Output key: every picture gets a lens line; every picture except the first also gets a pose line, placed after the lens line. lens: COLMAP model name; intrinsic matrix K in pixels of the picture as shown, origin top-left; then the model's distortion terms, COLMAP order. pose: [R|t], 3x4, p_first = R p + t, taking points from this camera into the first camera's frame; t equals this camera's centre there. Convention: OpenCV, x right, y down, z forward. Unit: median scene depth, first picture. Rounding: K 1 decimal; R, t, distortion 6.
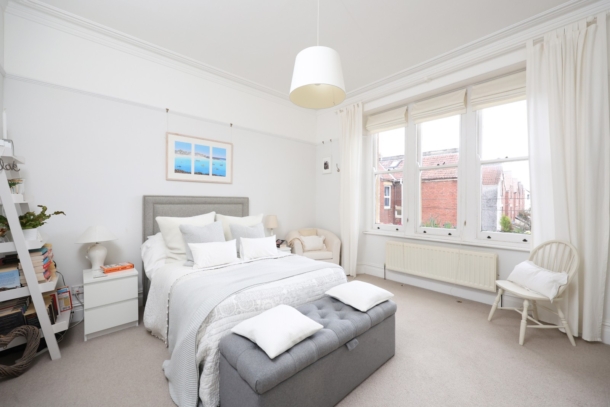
lens RADIAL K [[243.0, 0, 304.9], [0, 243.0, 203.2], [0, 0, 1]] dist [-0.001857, -0.000013]
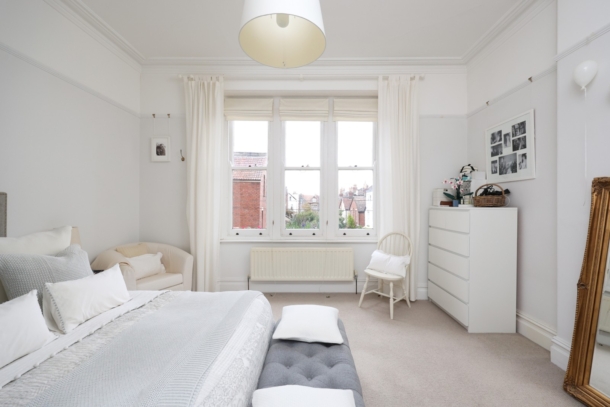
lens RADIAL K [[258.7, 0, 311.2], [0, 258.7, 202.4], [0, 0, 1]] dist [0.010522, -0.000069]
pose [[0.678062, 0.003618, 0.734995, -0.238225], [0.001262, 0.999981, -0.006086, -0.001759], [-0.735003, 0.005054, 0.678045, 0.269920]]
